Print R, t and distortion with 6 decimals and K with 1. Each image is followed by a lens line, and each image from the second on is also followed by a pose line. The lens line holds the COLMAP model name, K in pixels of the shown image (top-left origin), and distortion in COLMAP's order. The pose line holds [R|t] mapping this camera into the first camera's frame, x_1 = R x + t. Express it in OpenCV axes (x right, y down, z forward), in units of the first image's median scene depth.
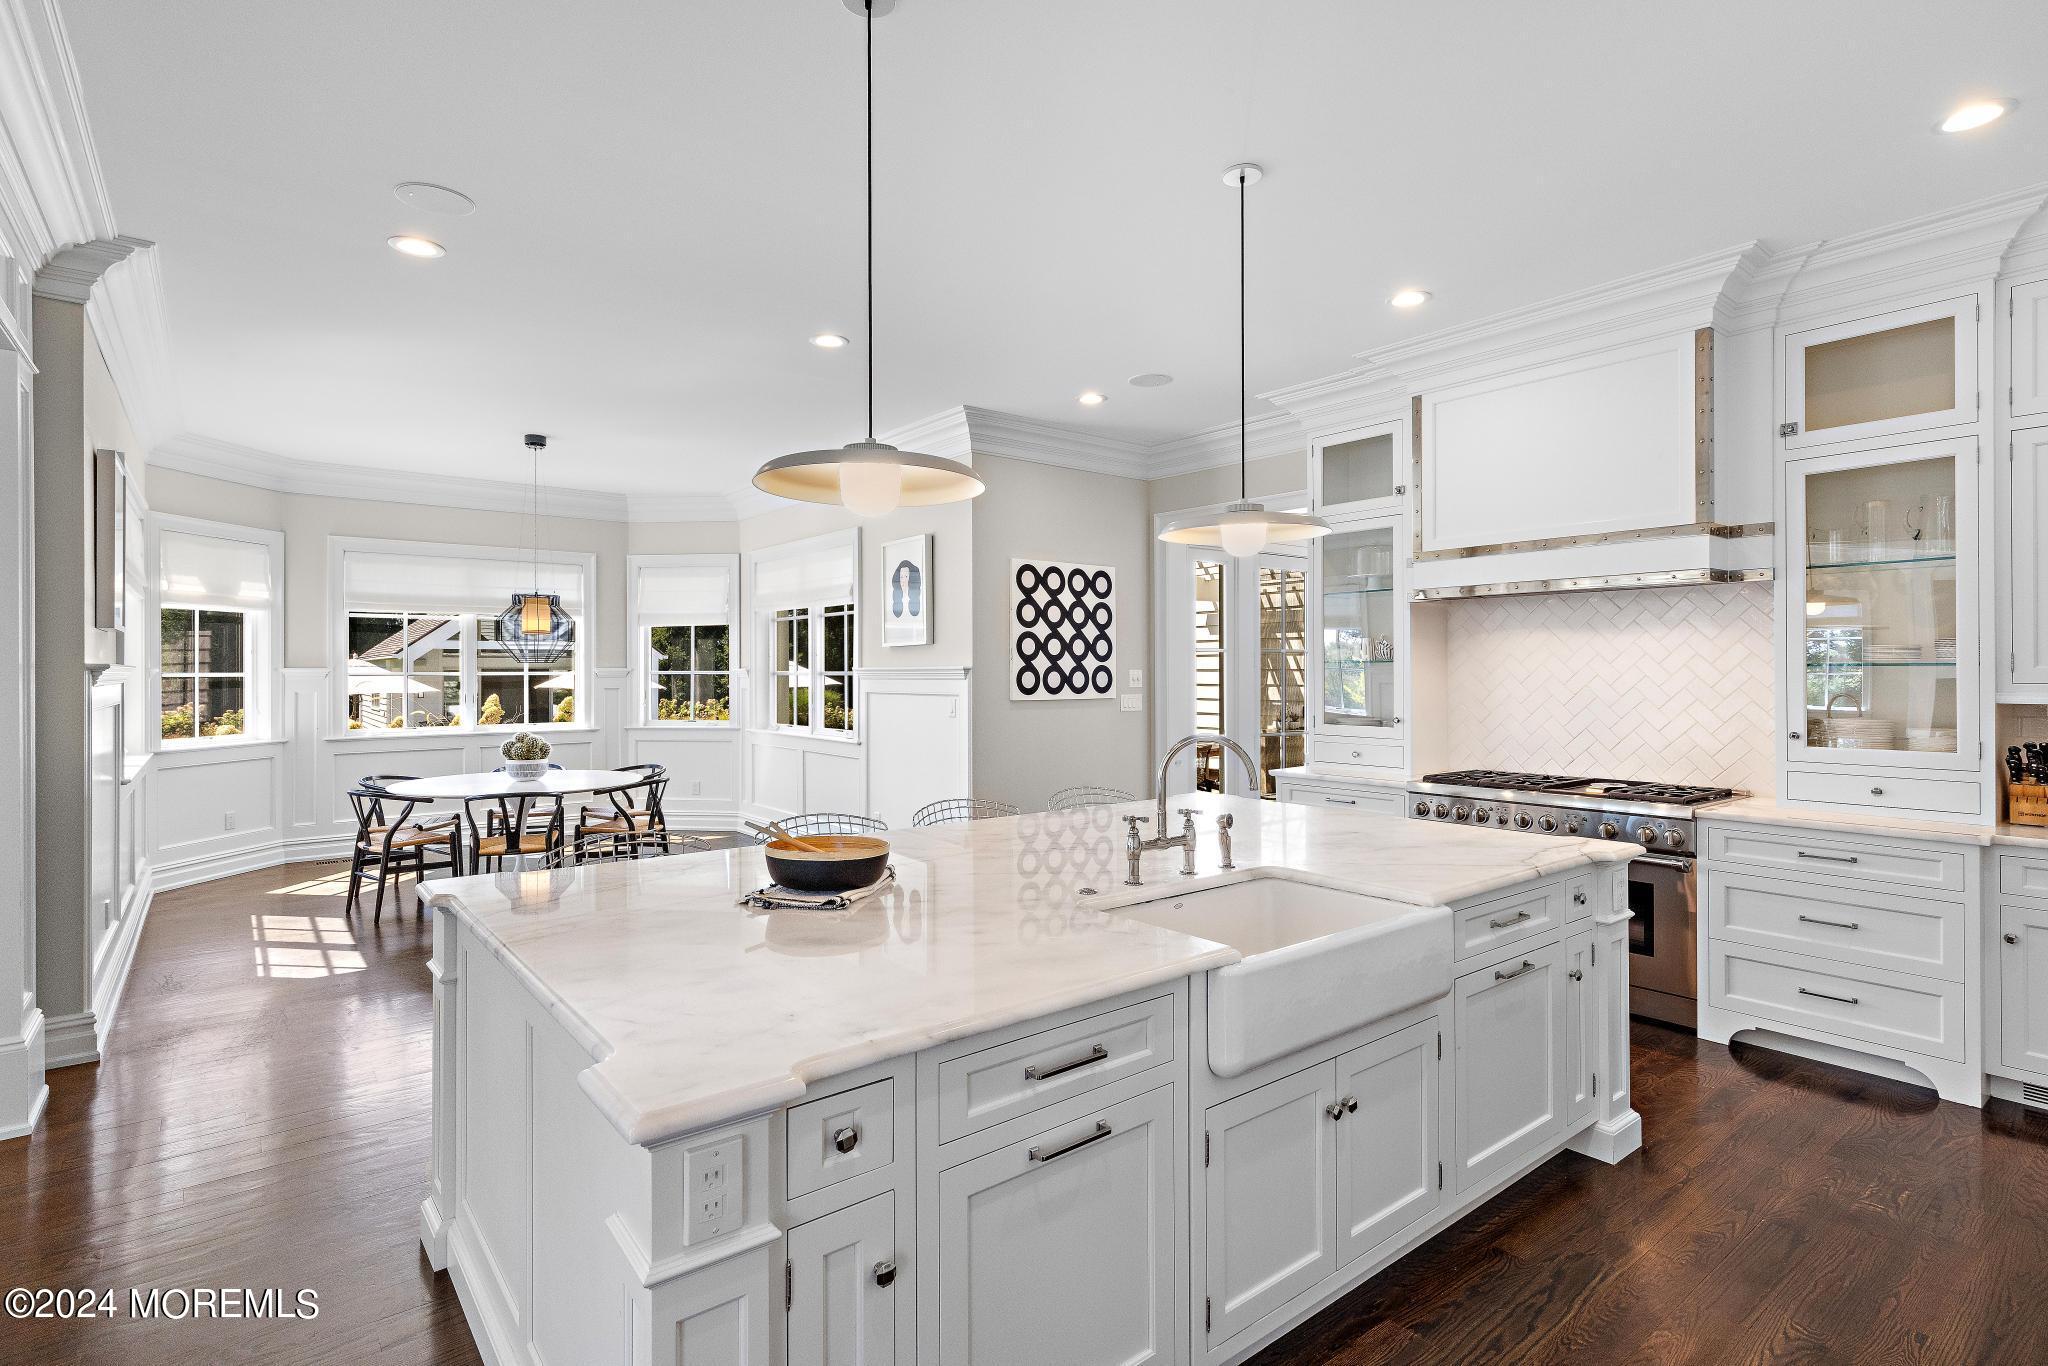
lens RADIAL K [[1065.8, 0, 1011.3], [0, 1065.8, 675.5], [0, 0, 1]] dist [0.006800, 0.000110]
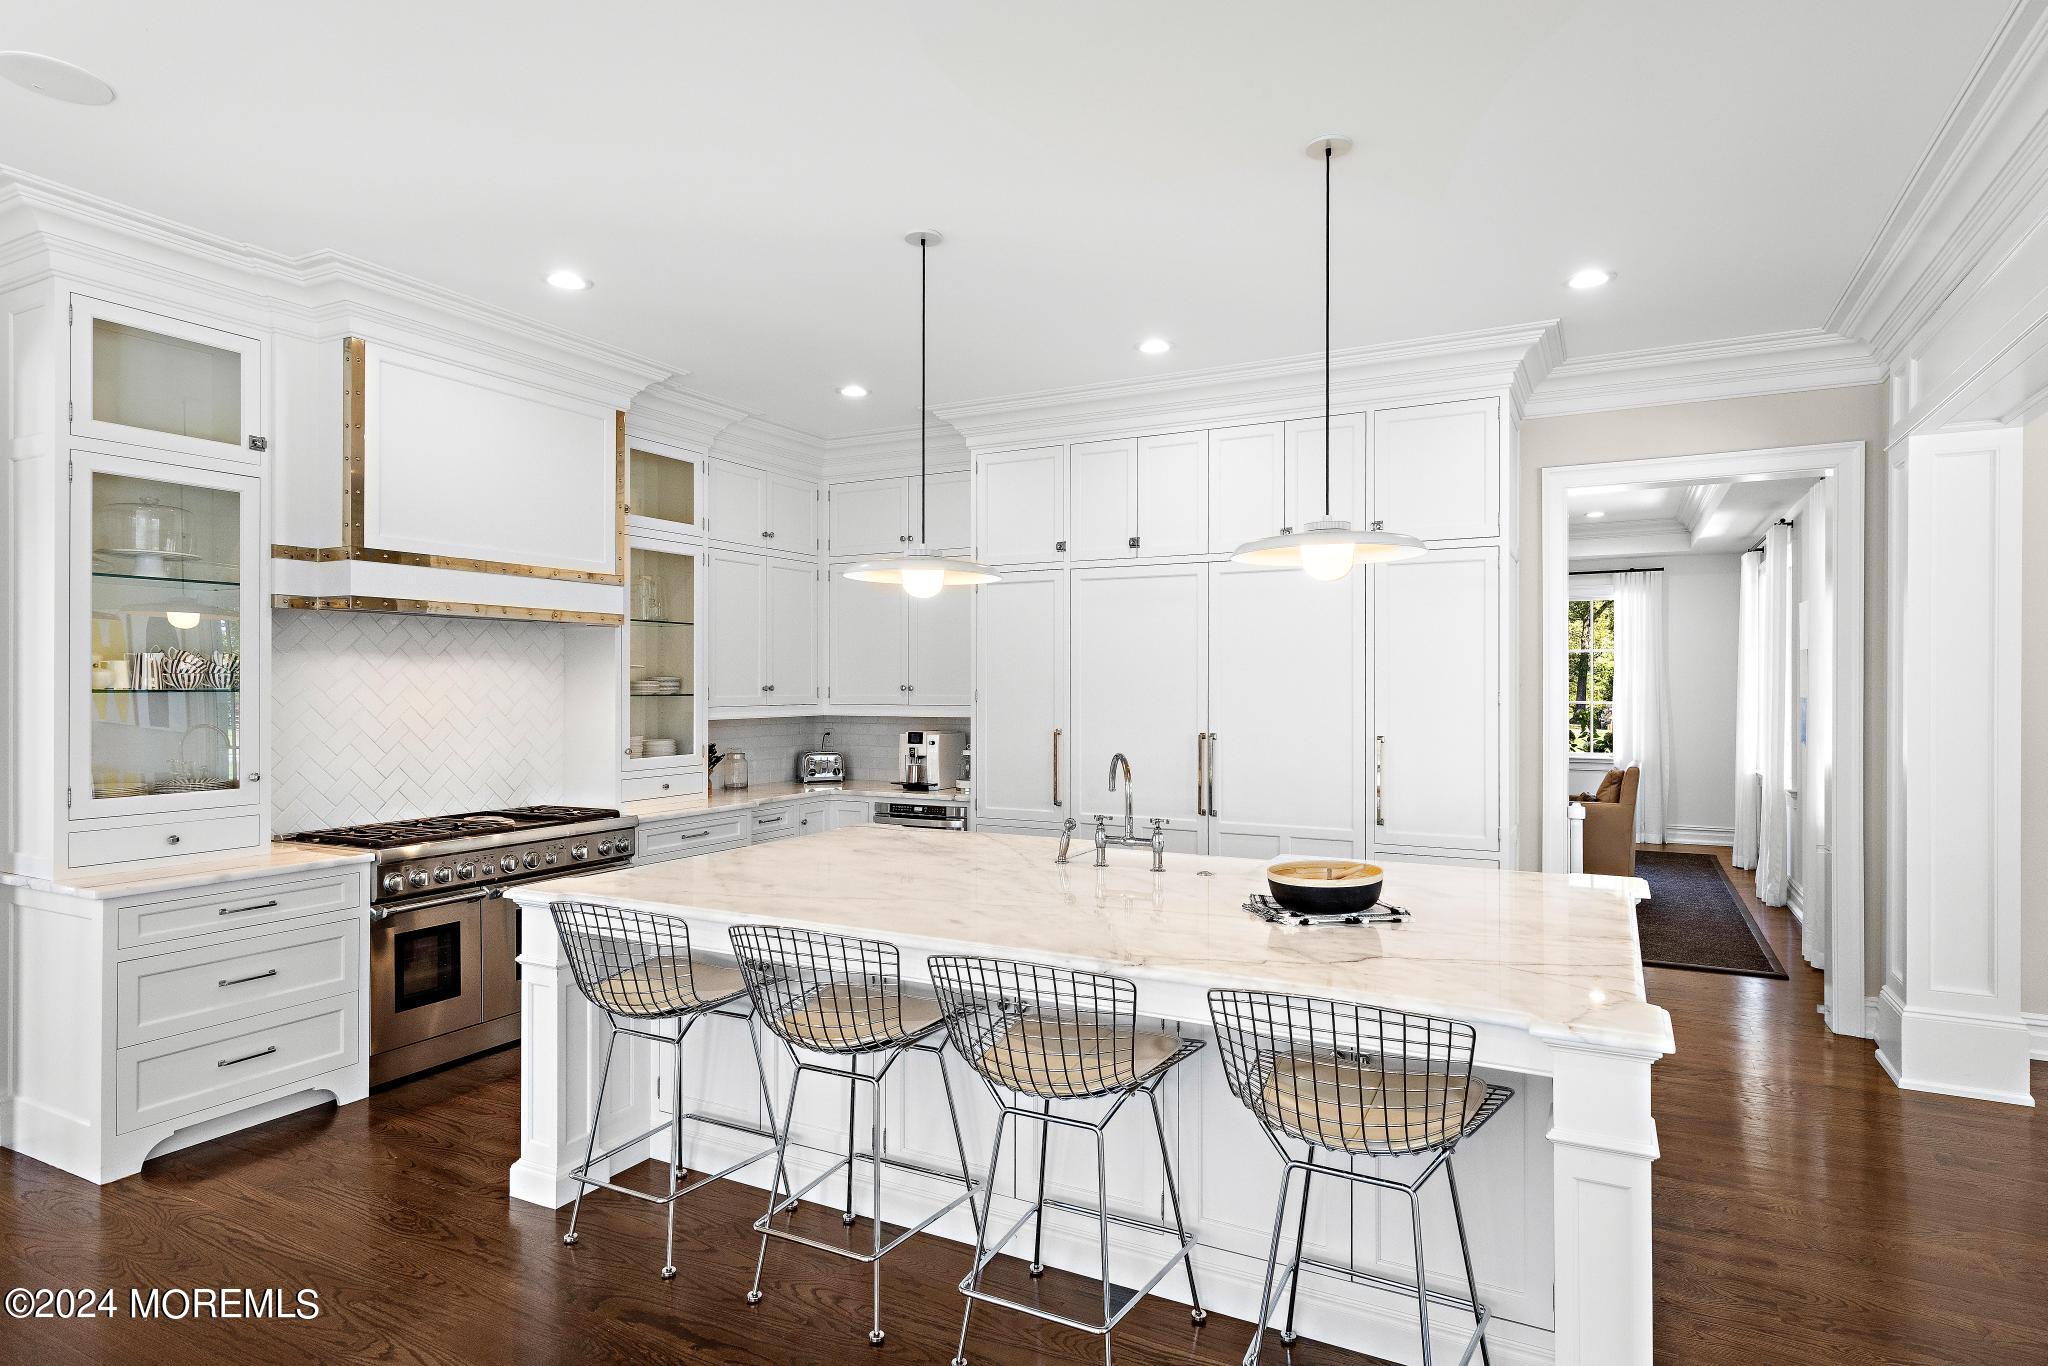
lens RADIAL K [[1065.8, 0, 1045.0], [0, 1065.8, 683.3], [0, 0, 1]] dist [0.006800, 0.000110]
pose [[-0.440047, 0.003270, 0.897969, -0.627047], [0.002921, 0.999993, -0.002210, -0.020309], [-0.897970, 0.001651, -0.440054, 1.113245]]
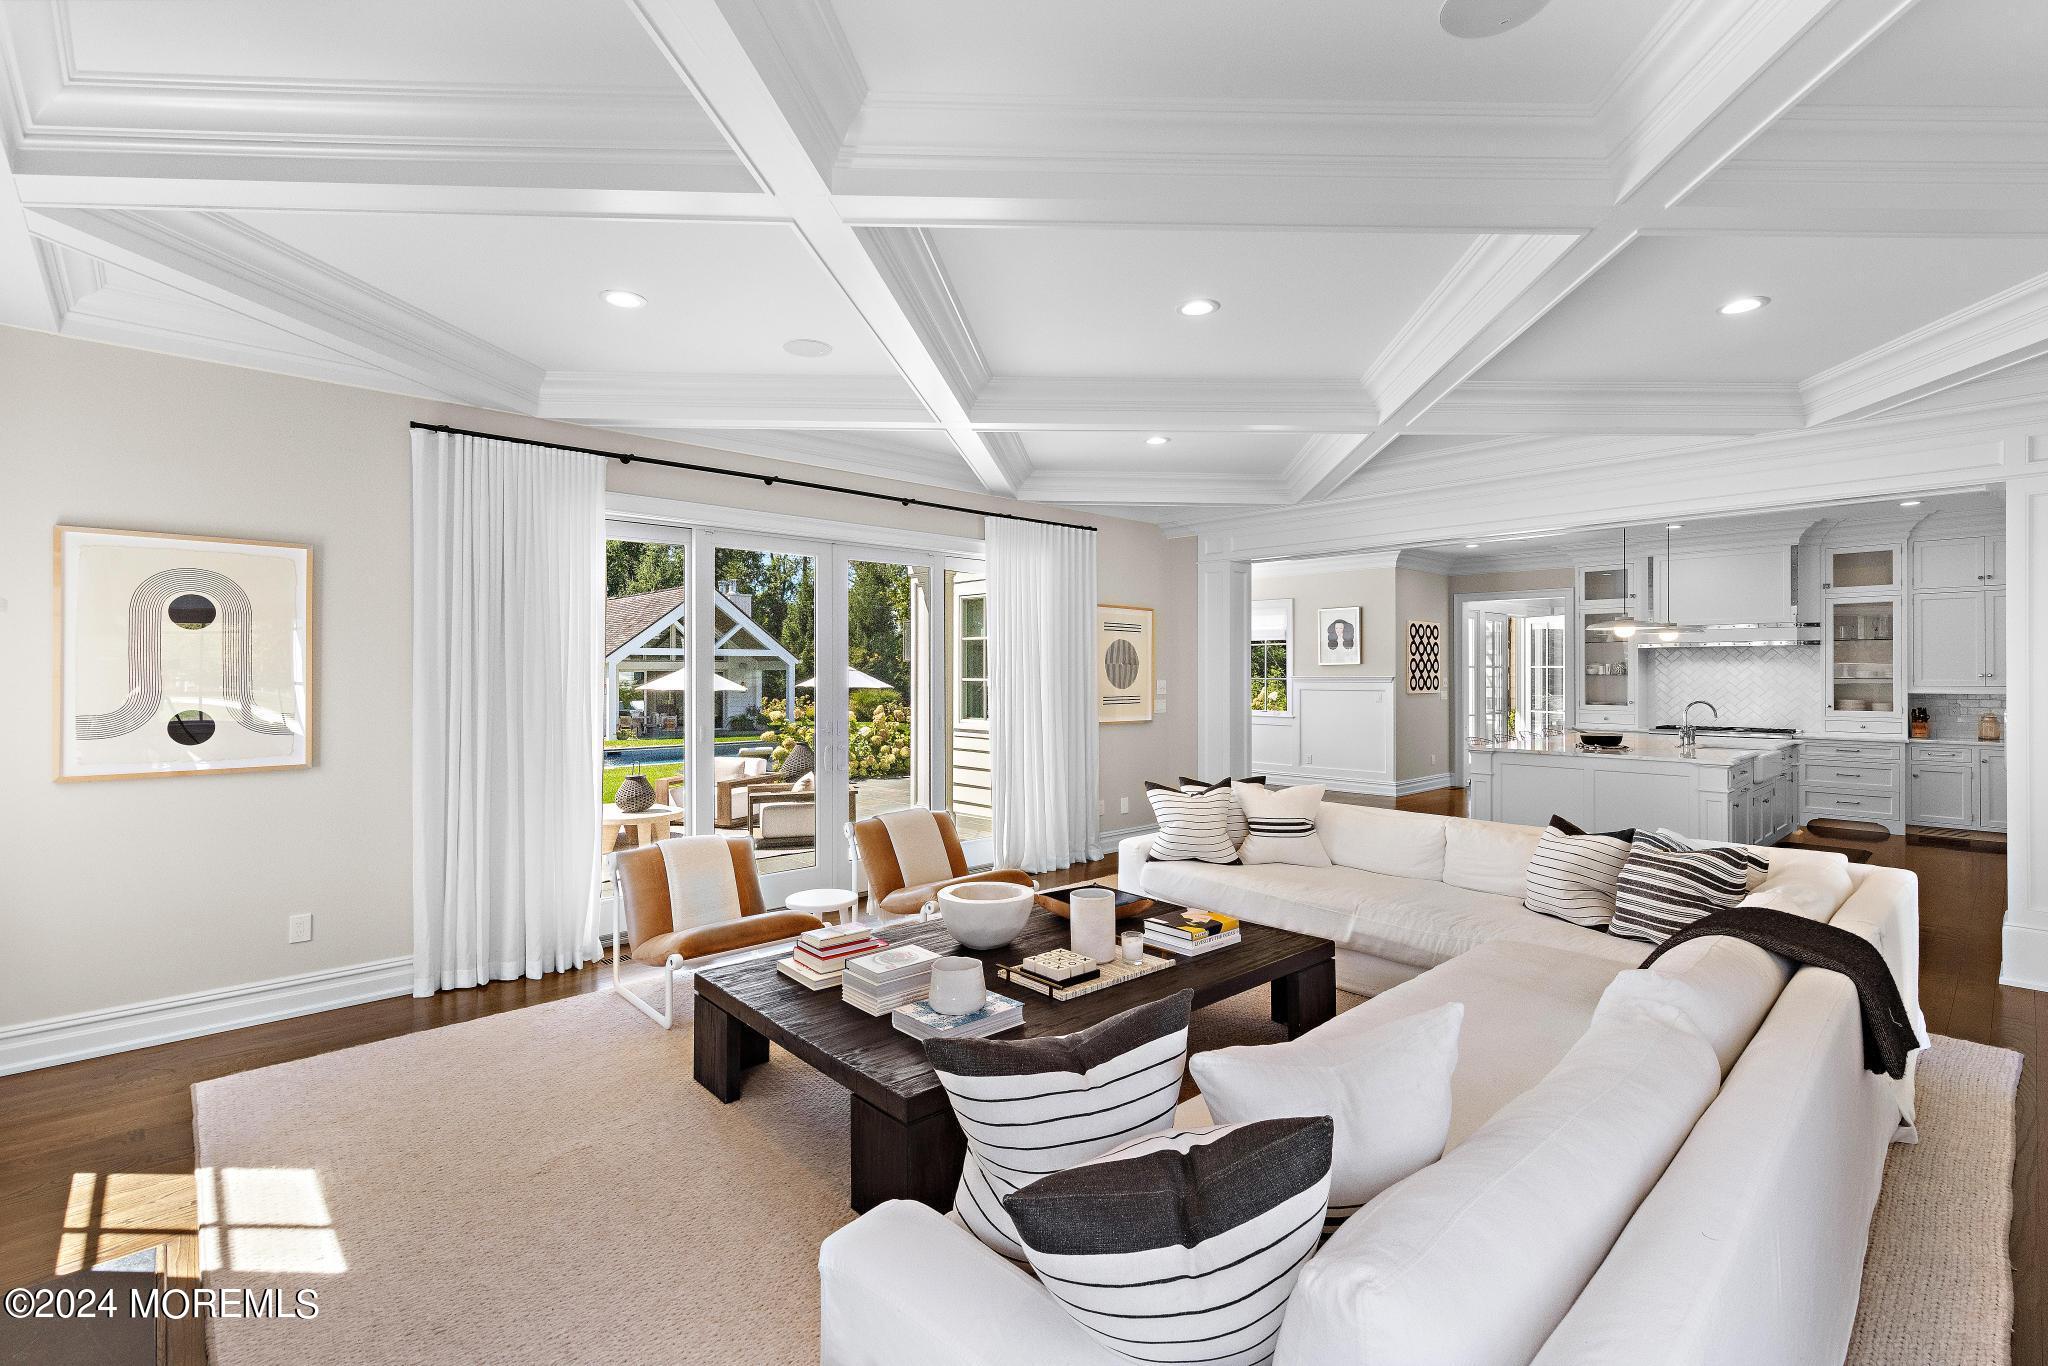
lens RADIAL K [[924.0, 0, 1030.8], [0, 924.0, 679.8], [0, 0, 1]] dist [-0.010652, 0.000053]
pose [[0.993938, 0.006102, 0.109773, -1.404559], [-0.006101, 0.999981, -0.000353, 0.005745], [-0.109773, -0.000319, 0.993957, -0.969929]]
